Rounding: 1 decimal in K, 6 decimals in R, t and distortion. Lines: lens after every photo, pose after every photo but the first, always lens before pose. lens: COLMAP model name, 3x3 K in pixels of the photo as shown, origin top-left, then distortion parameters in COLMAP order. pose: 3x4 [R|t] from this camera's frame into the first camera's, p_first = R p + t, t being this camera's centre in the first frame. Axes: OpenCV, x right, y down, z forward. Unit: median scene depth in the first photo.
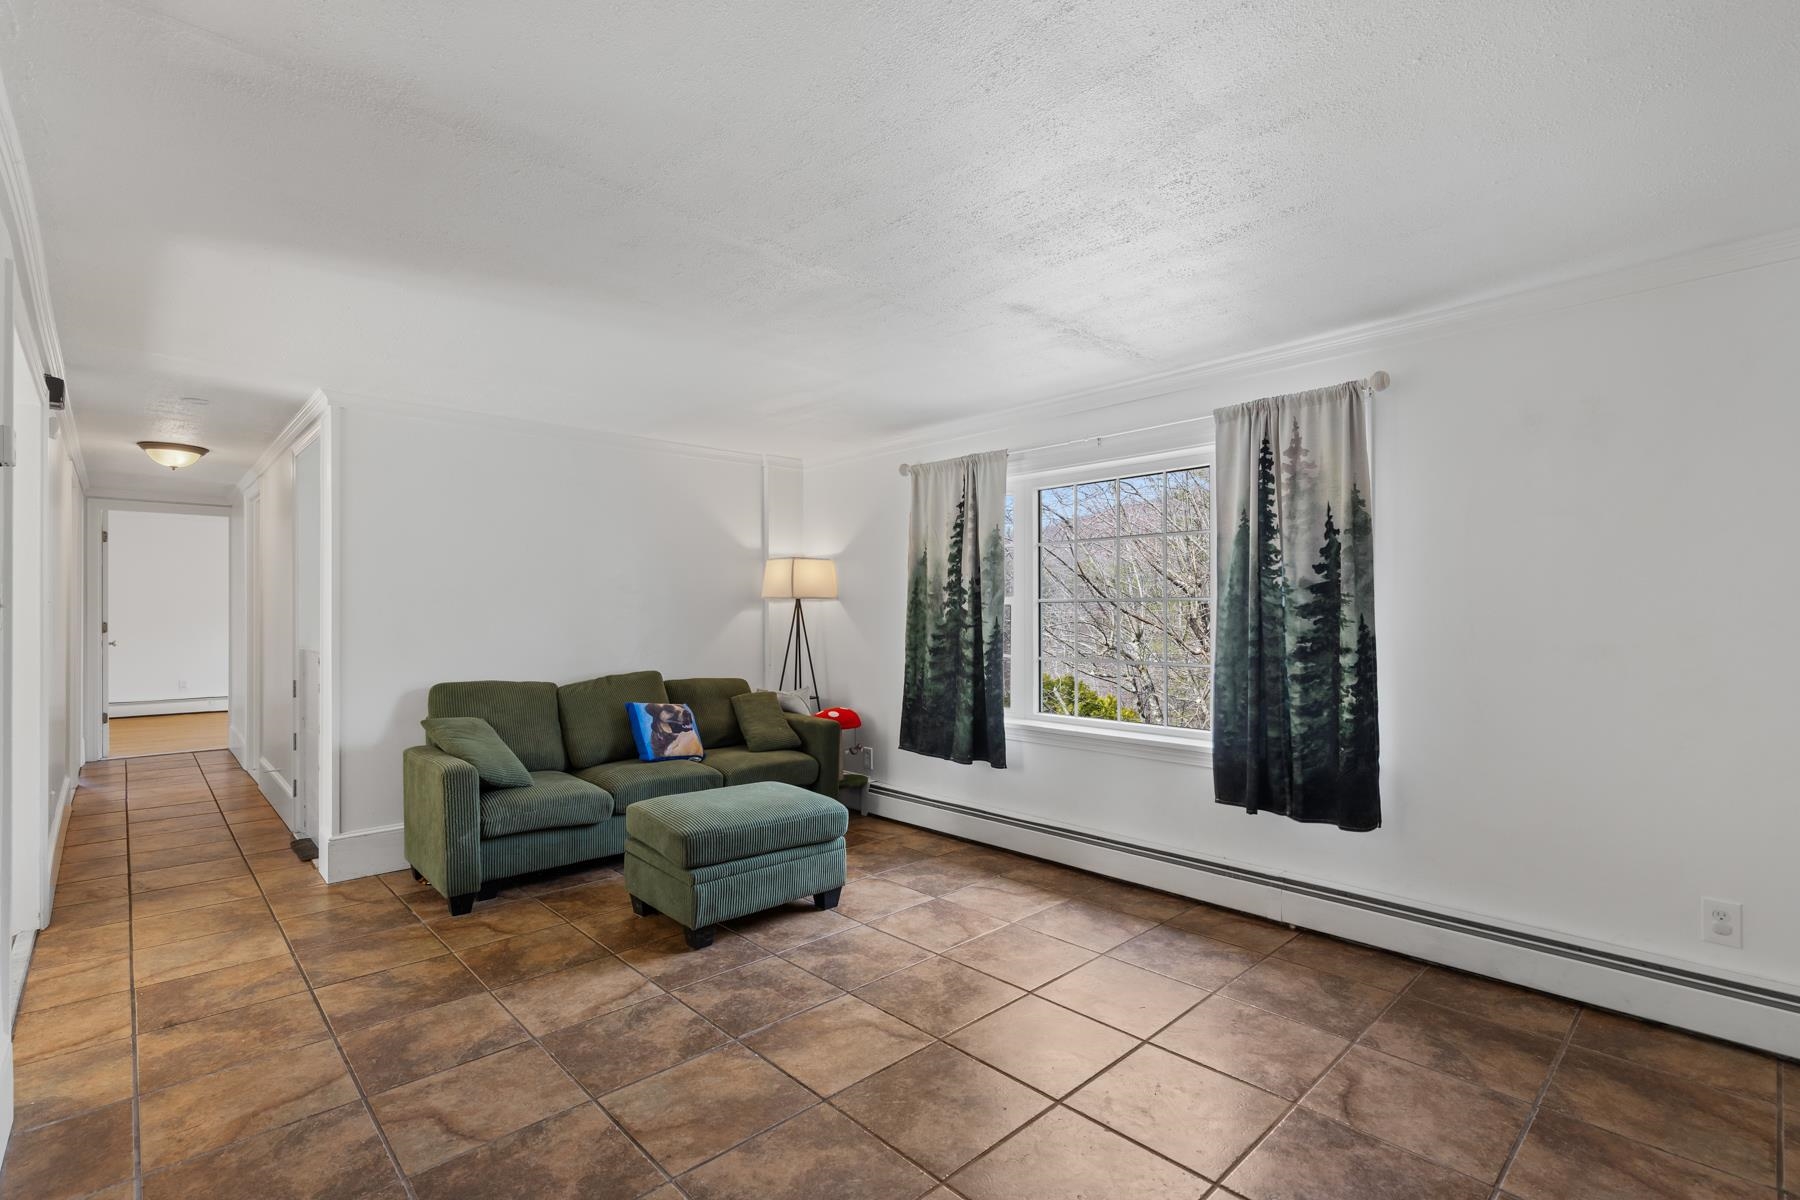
lens RADIAL K [[813.7, 0, 921.8], [0, 813.7, 618.8], [0, 0, 1]] dist [-0.002153, -0.000093]
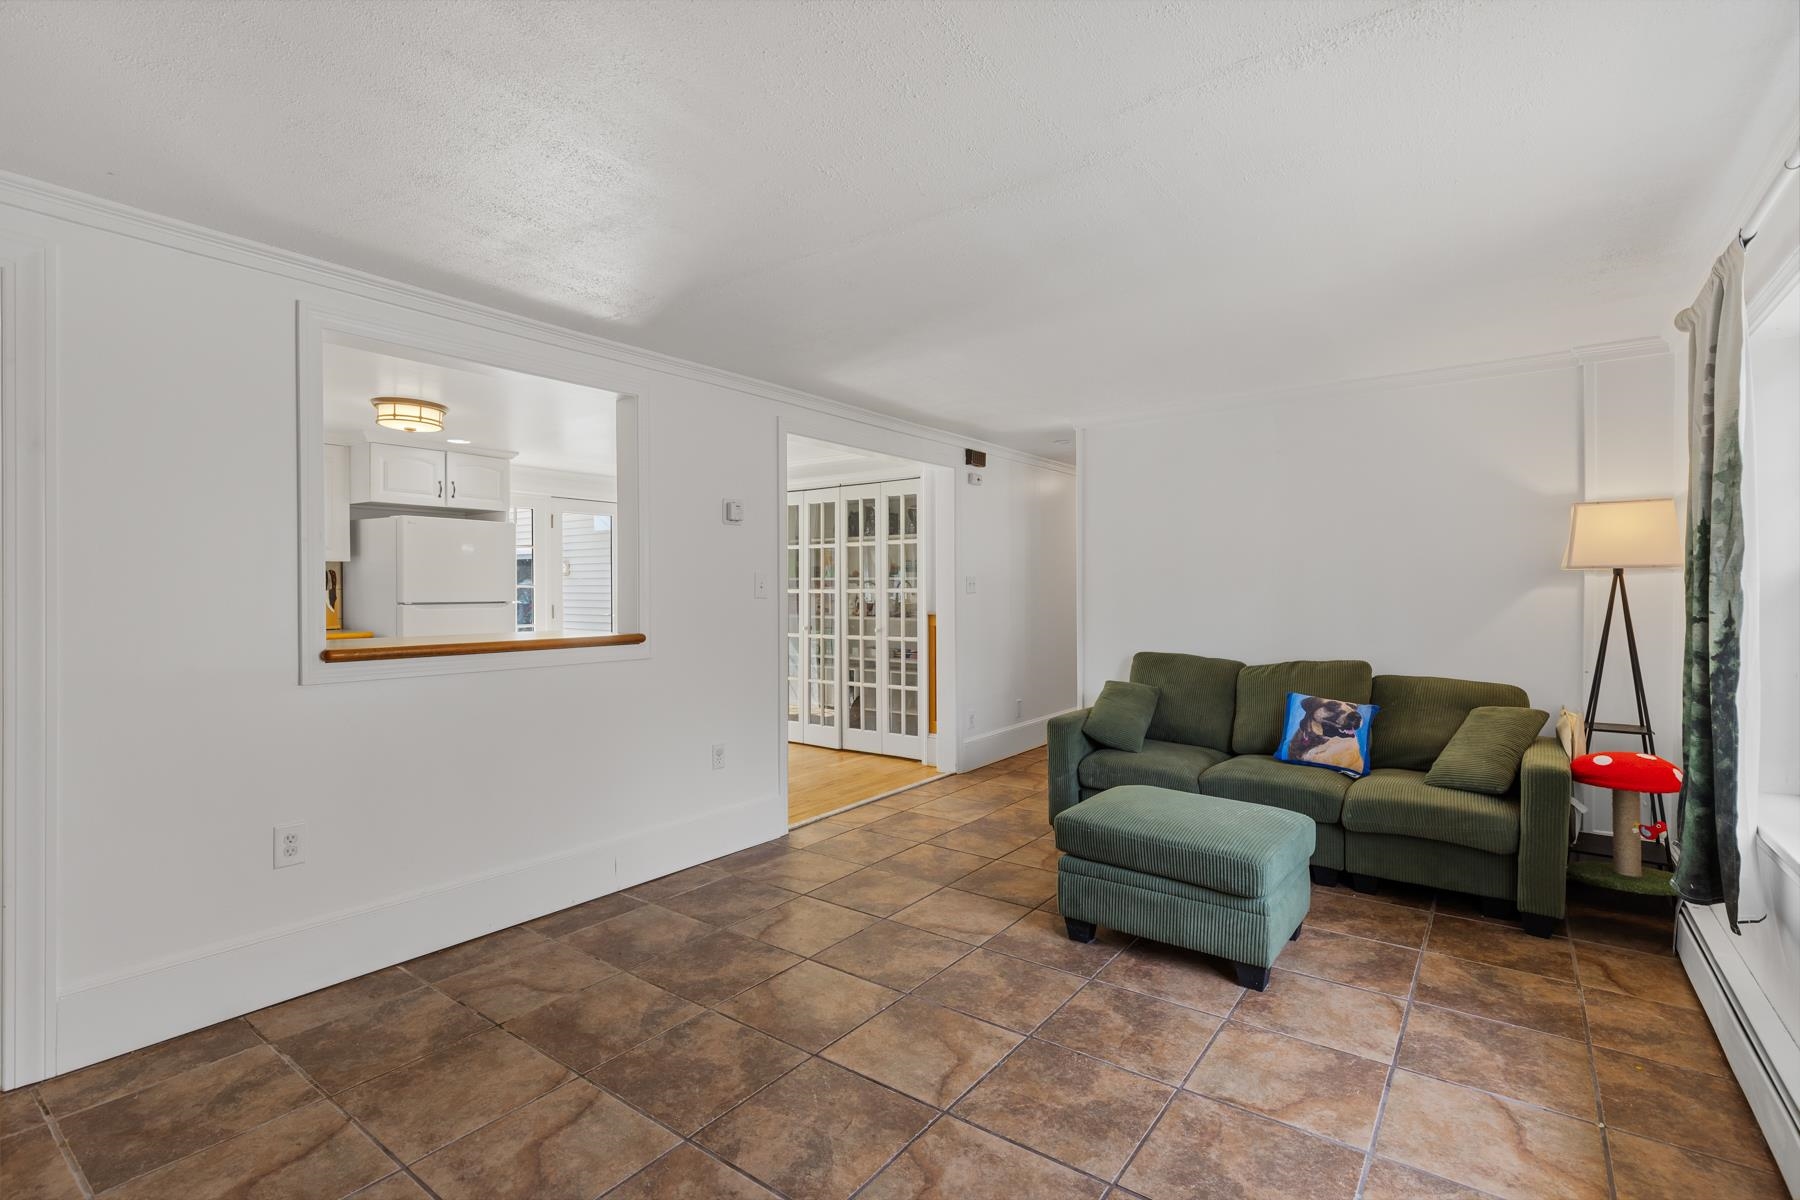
lens RADIAL K [[829.5, 0, 914.3], [0, 829.5, 587.4], [0, 0, 1]] dist [-0.012727, -0.000150]
pose [[0.176080, 0.000609, -0.984376, 0.588221], [-0.009807, 0.999951, -0.001136, -0.006160], [0.984327, 0.009854, 0.176078, 0.576975]]
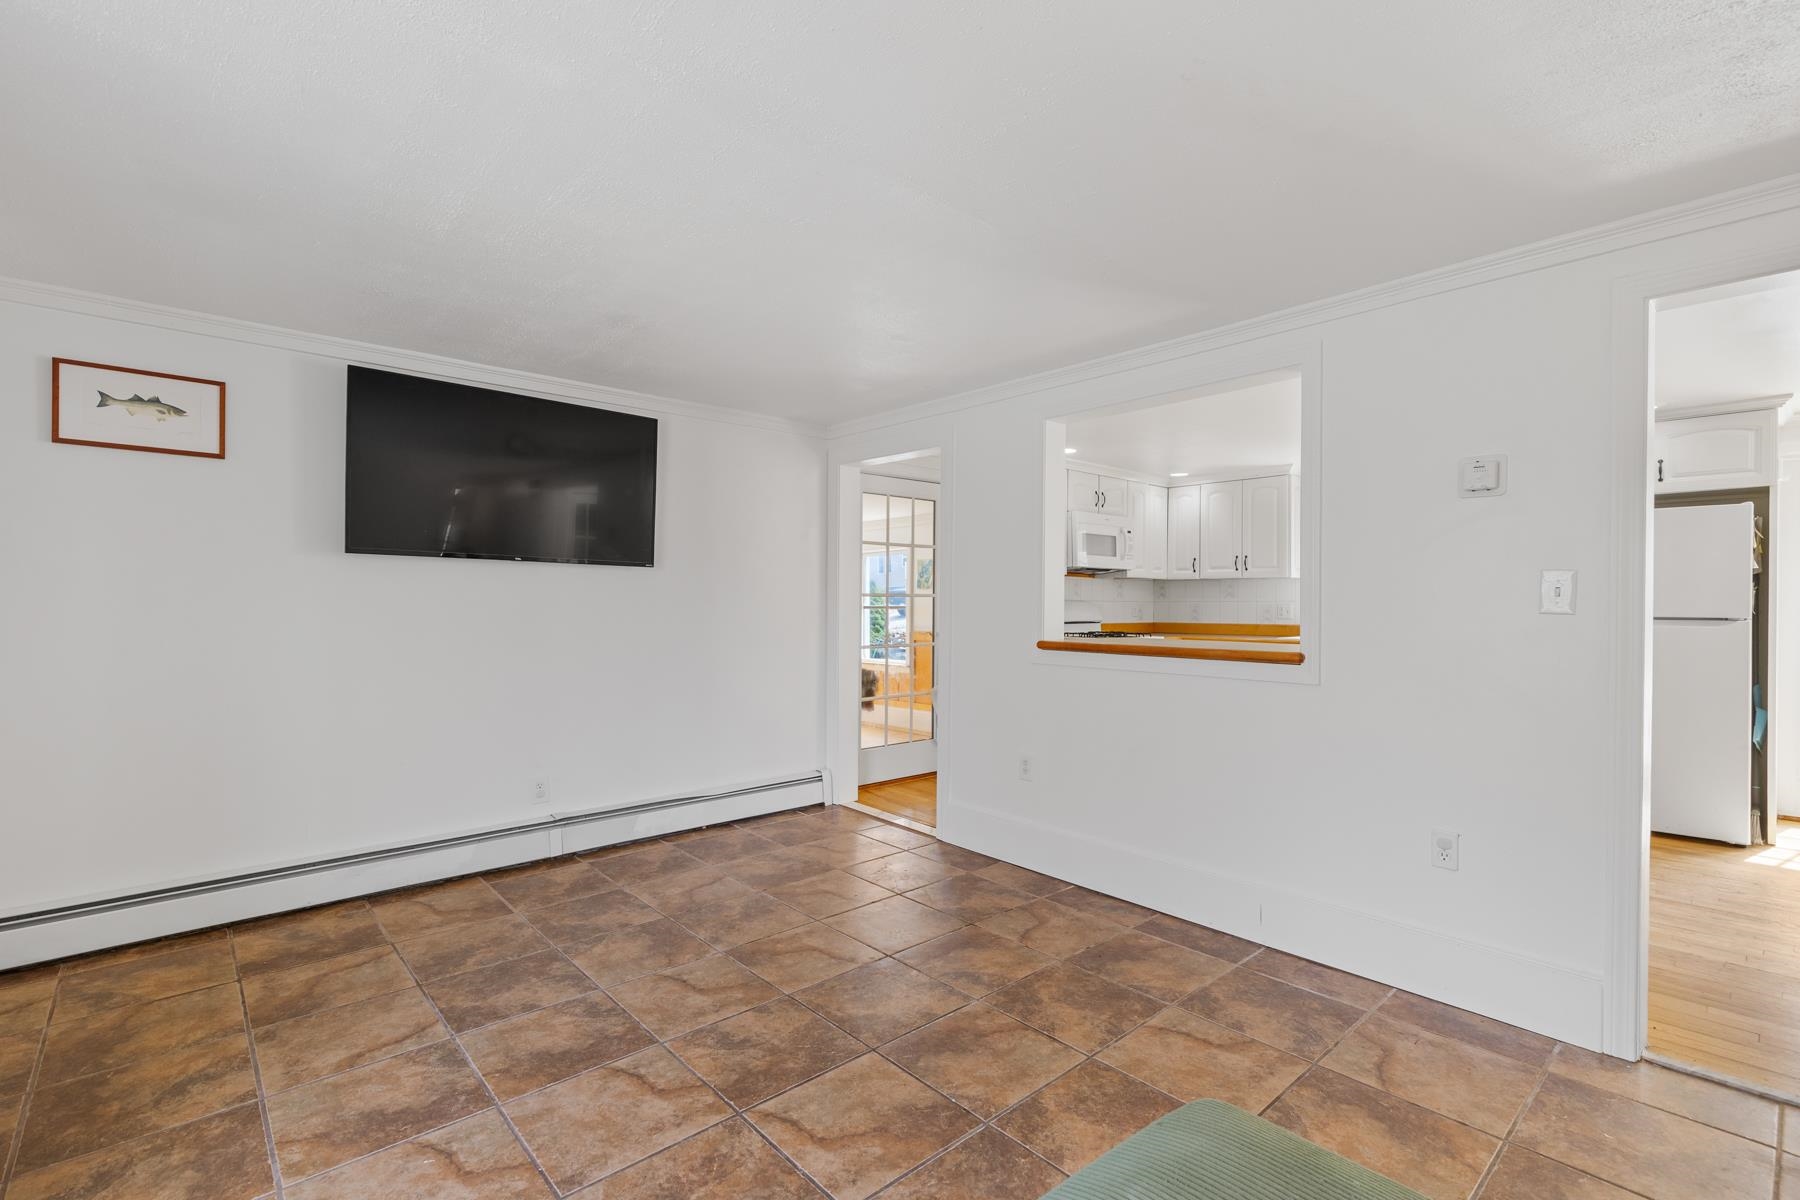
lens RADIAL K [[813.7, 0, 915.1], [0, 813.7, 619.2], [0, 0, 1]] dist [-0.002153, -0.000093]
pose [[-0.999681, -0.001222, 0.025246, -0.125090], [-0.000348, 0.999402, 0.034577, -0.010288], [-0.025273, 0.034557, -0.999083, 1.273717]]
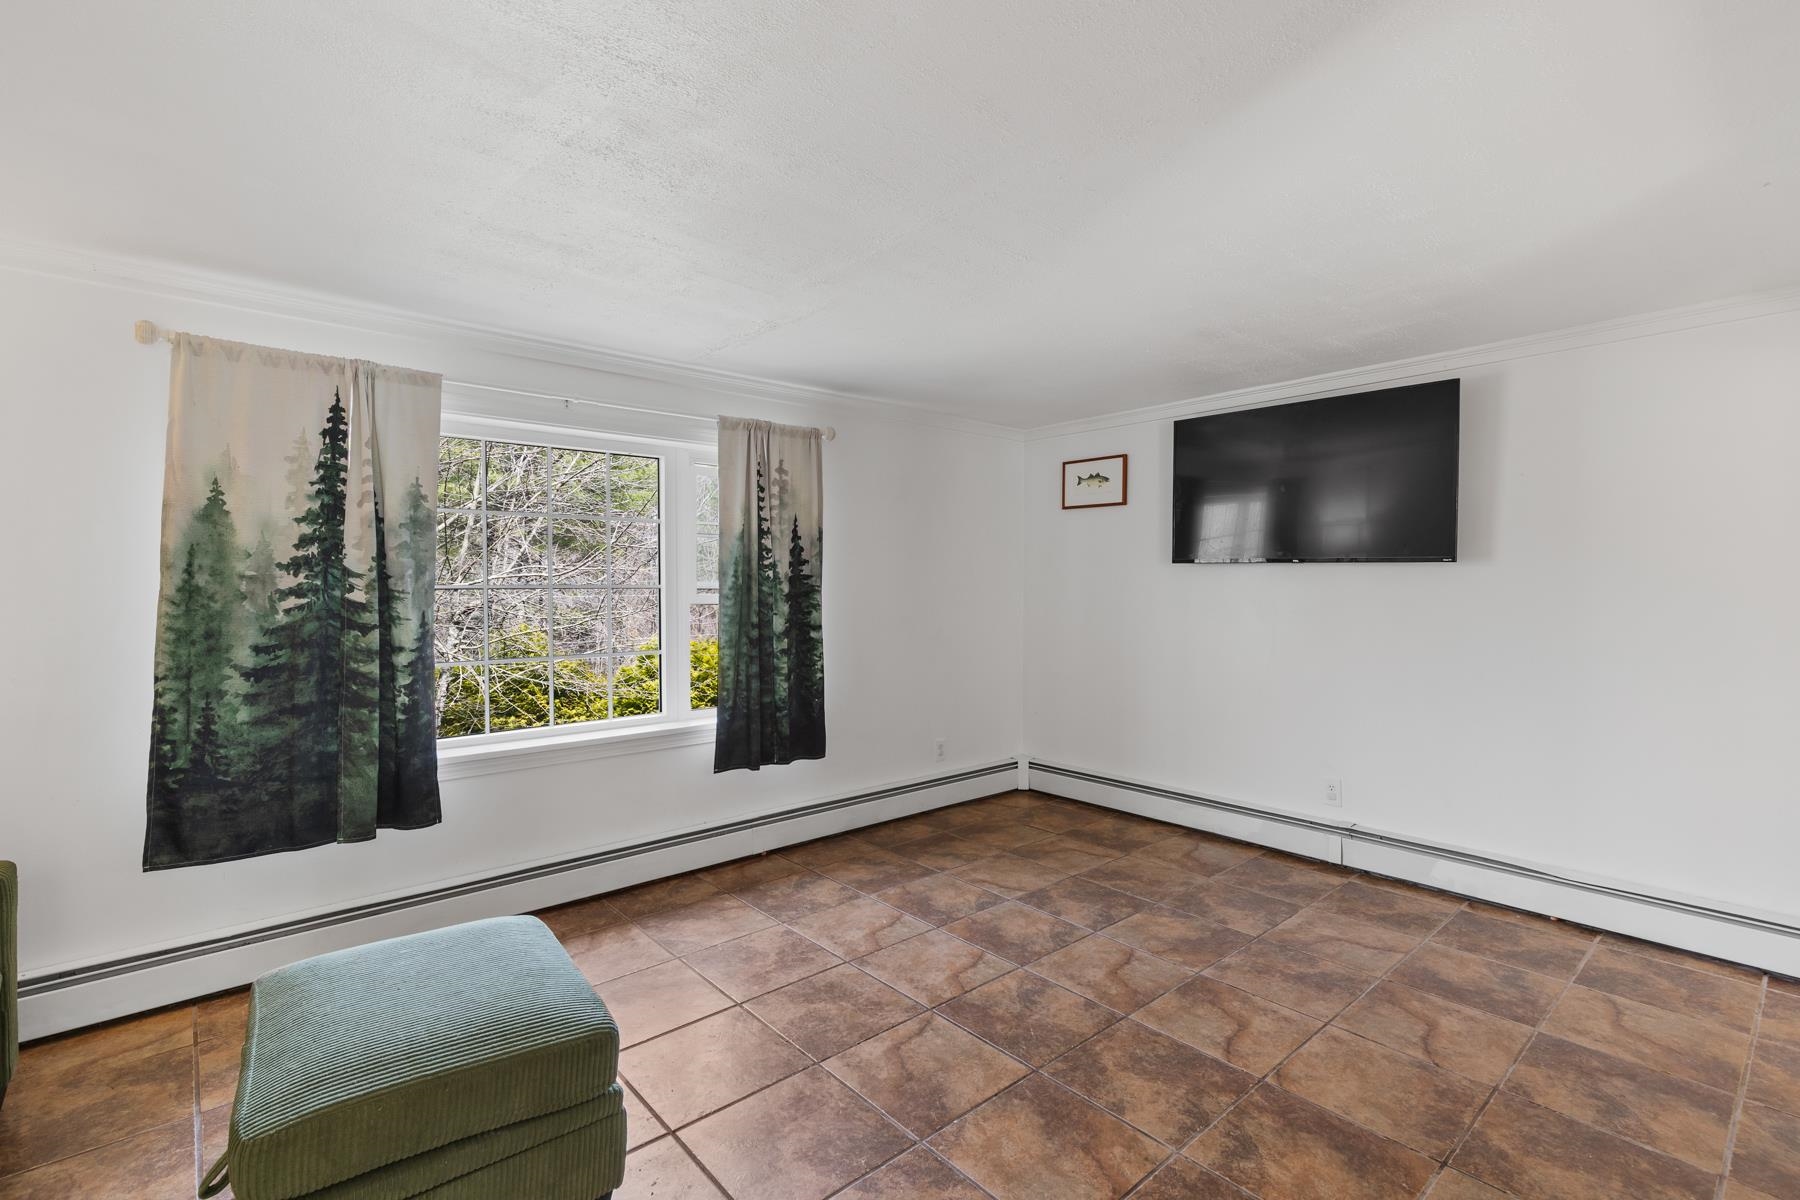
lens RADIAL K [[813.7, 0, 906.1], [0, 813.7, 609.7], [0, 0, 1]] dist [-0.002153, -0.000093]
pose [[0.052284, -0.028410, 0.998228, -0.721207], [0.011158, 0.999549, 0.027864, -0.022772], [-0.998570, 0.009681, 0.052578, 0.684560]]
